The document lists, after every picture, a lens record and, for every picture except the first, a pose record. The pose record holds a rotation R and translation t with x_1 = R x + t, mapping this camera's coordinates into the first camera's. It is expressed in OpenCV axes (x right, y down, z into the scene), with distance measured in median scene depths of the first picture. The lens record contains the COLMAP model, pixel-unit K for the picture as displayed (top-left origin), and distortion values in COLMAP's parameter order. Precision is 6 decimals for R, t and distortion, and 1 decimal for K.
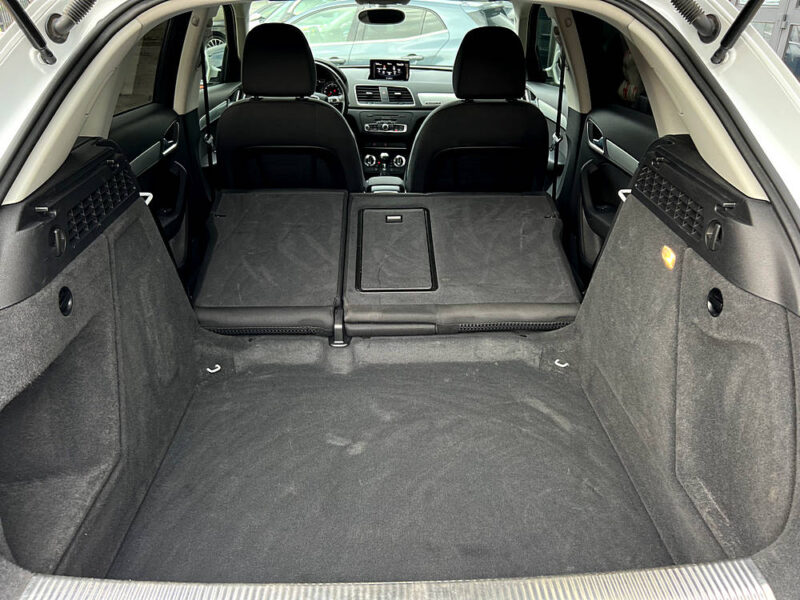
lens RADIAL K [[613.2, 0, 400.0], [0, 613.2, 300.0], [0, 0, 1]] dist [0.052385, -0.068606]
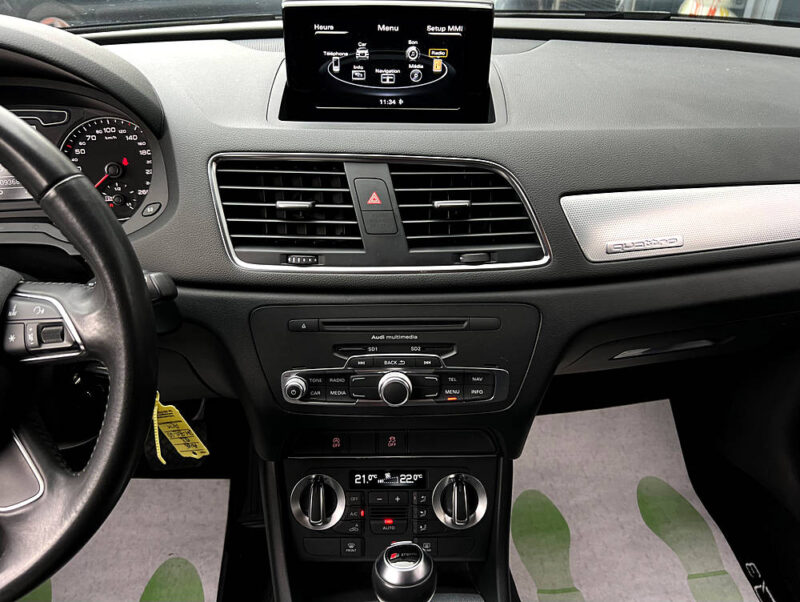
lens RADIAL K [[627.7, 0, 395.5], [0, 627.7, 295.9], [0, 0, 1]] dist [0.045282, -0.009887]
pose [[0.993679, -0.065906, 0.090878, -0.072101], [0.055794, 0.992404, 0.109639, -0.610815], [-0.097414, -0.103875, 0.989808, 1.513980]]
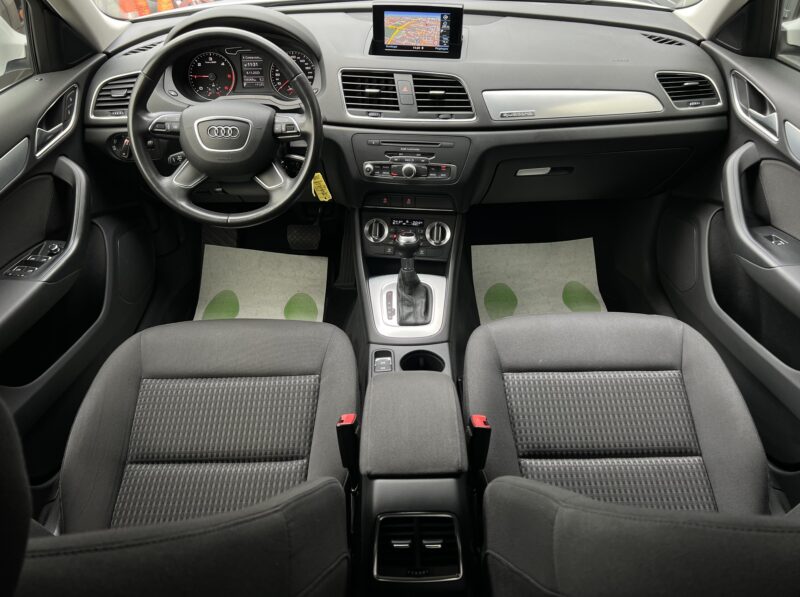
lens RADIAL K [[613.2, 0, 400.0], [0, 613.2, 298.5], [0, 0, 1]] dist [0.052385, -0.068606]
pose [[0.999748, -0.002263, -0.022340, -0.037993], [0.006869, 0.978028, 0.208360, -0.525269], [0.021377, -0.208461, 0.977797, 1.001025]]
